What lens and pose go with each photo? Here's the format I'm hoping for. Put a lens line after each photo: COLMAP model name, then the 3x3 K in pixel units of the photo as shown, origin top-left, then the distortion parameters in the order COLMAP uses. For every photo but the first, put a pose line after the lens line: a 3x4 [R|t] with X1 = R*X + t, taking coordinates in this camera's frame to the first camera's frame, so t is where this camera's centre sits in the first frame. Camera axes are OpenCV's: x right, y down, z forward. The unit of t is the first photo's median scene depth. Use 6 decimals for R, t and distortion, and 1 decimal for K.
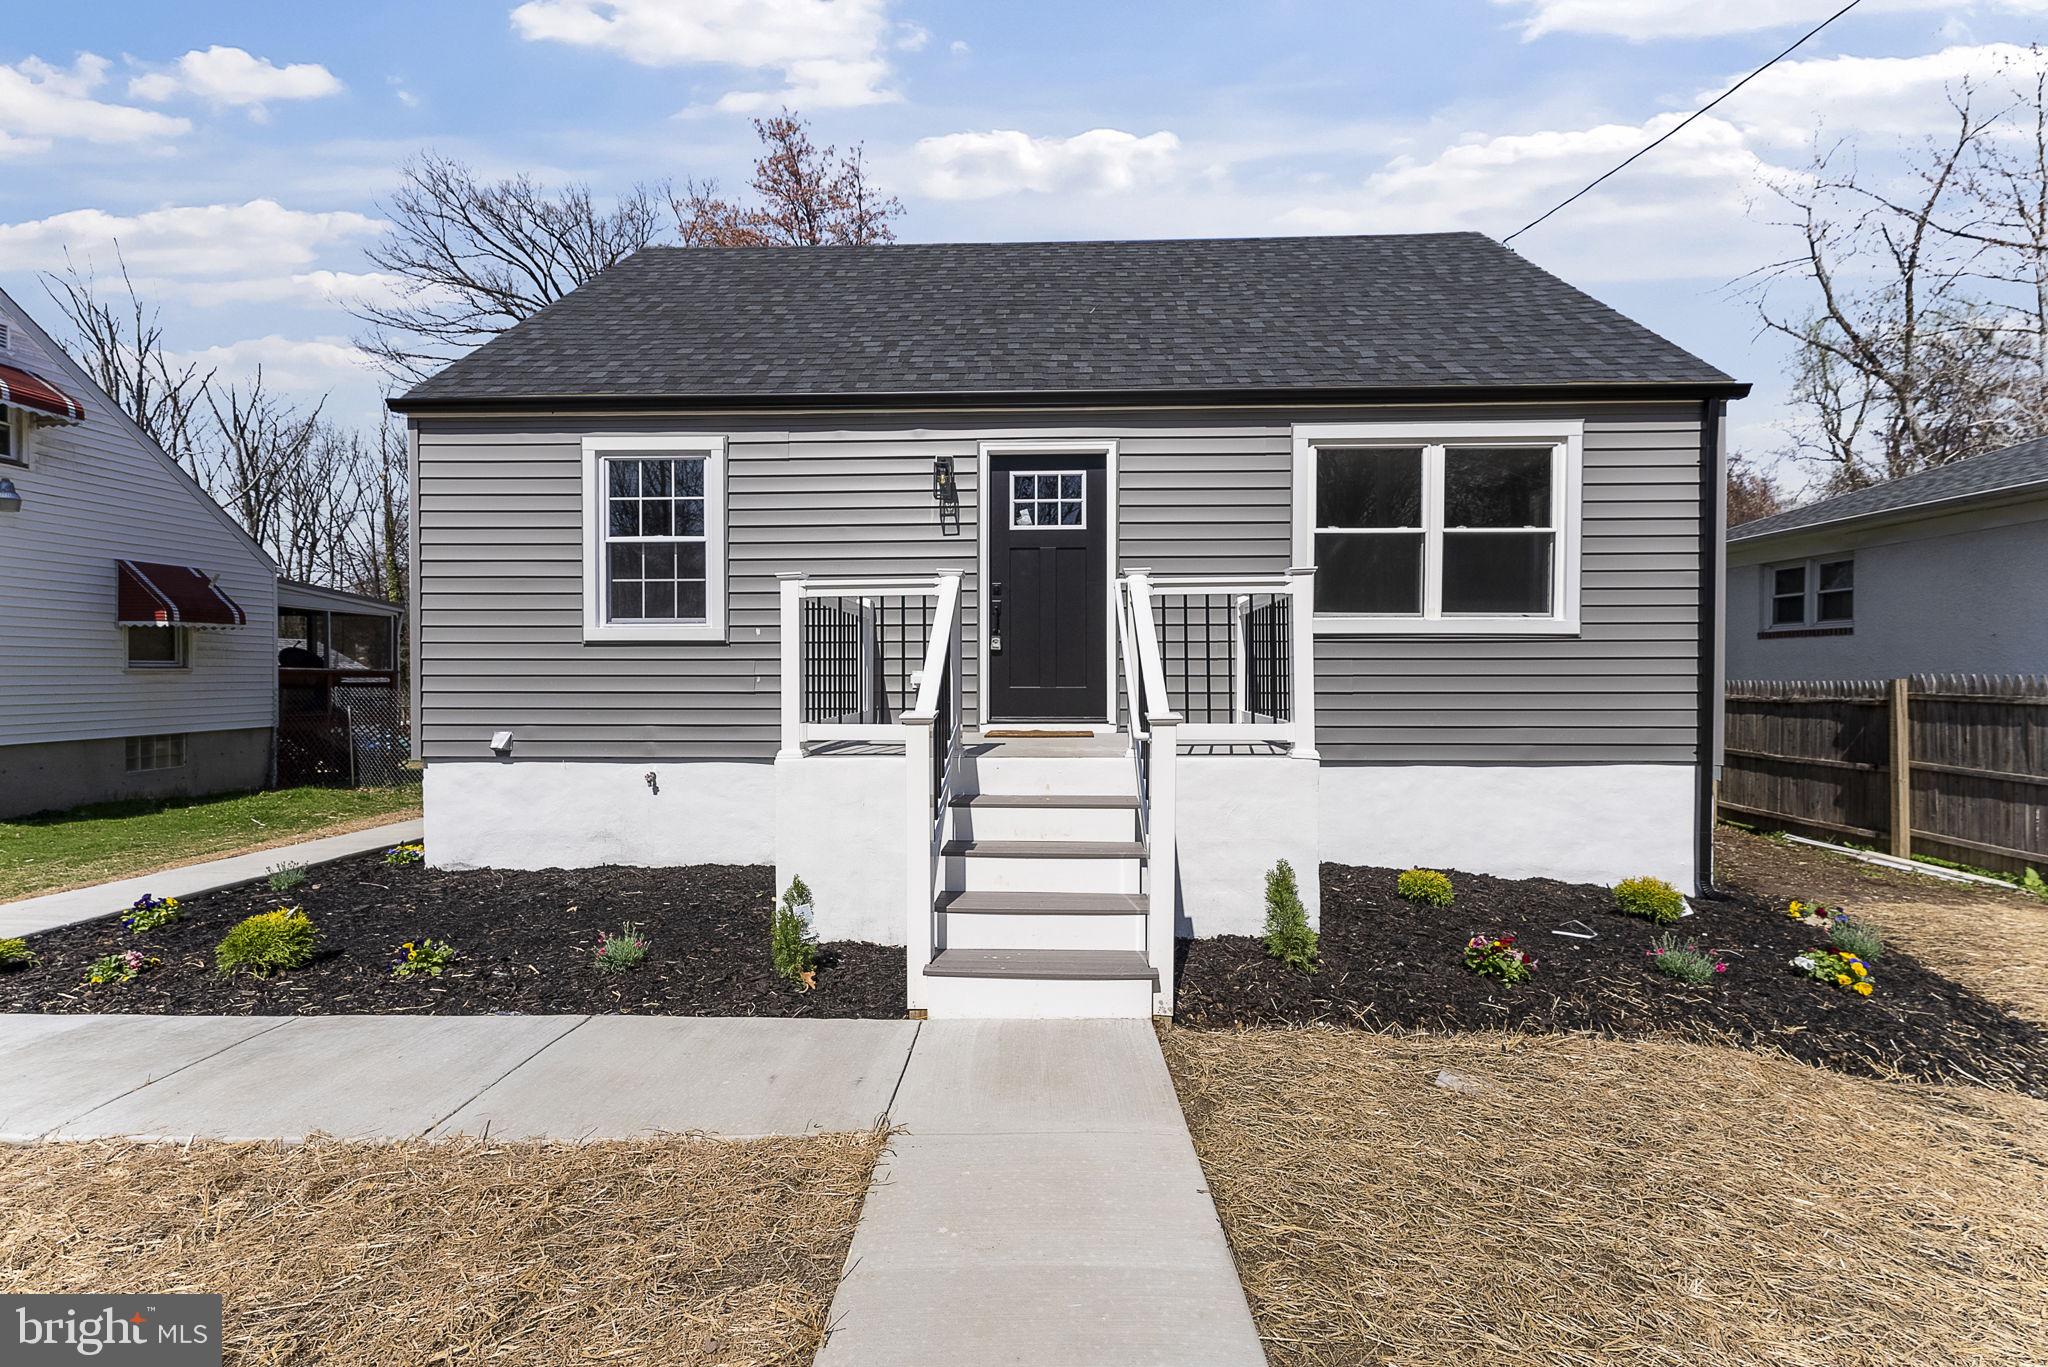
lens RADIAL K [[836.8, 0, 1018.8], [0, 836.8, 677.3], [0, 0, 1]] dist [0.001680, -0.000182]
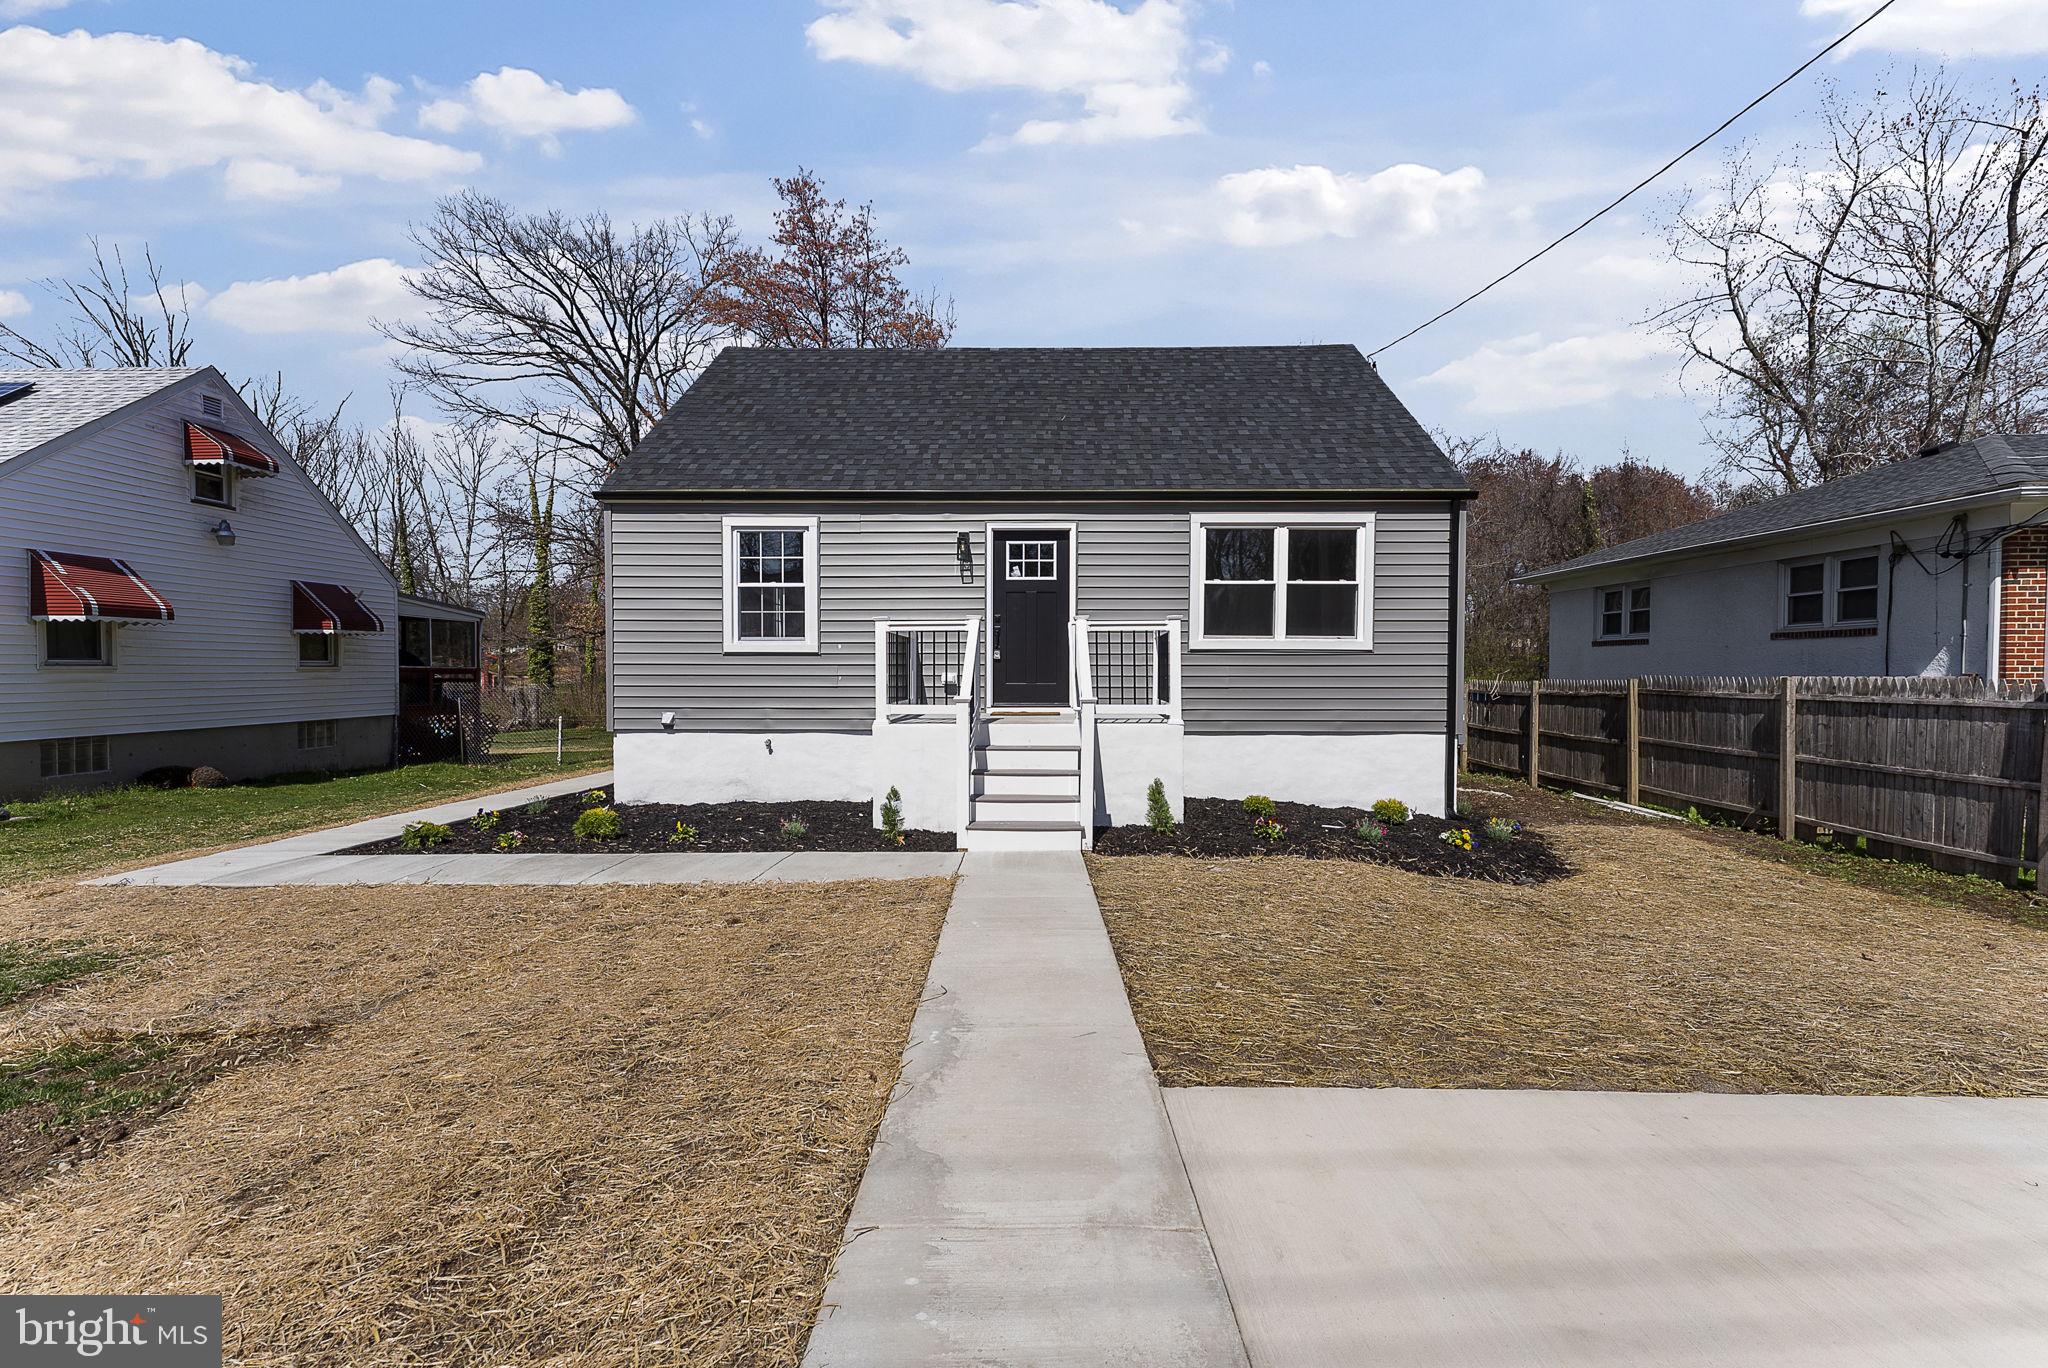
lens RADIAL K [[836.8, 0, 1027.8], [0, 836.8, 679.5], [0, 0, 1]] dist [0.001680, -0.000182]
pose [[0.999656, 0.002097, 0.026161, -0.009255], [-0.002298, 0.999968, 0.007640, -0.006066], [-0.026144, -0.007698, 0.999629, -0.448206]]
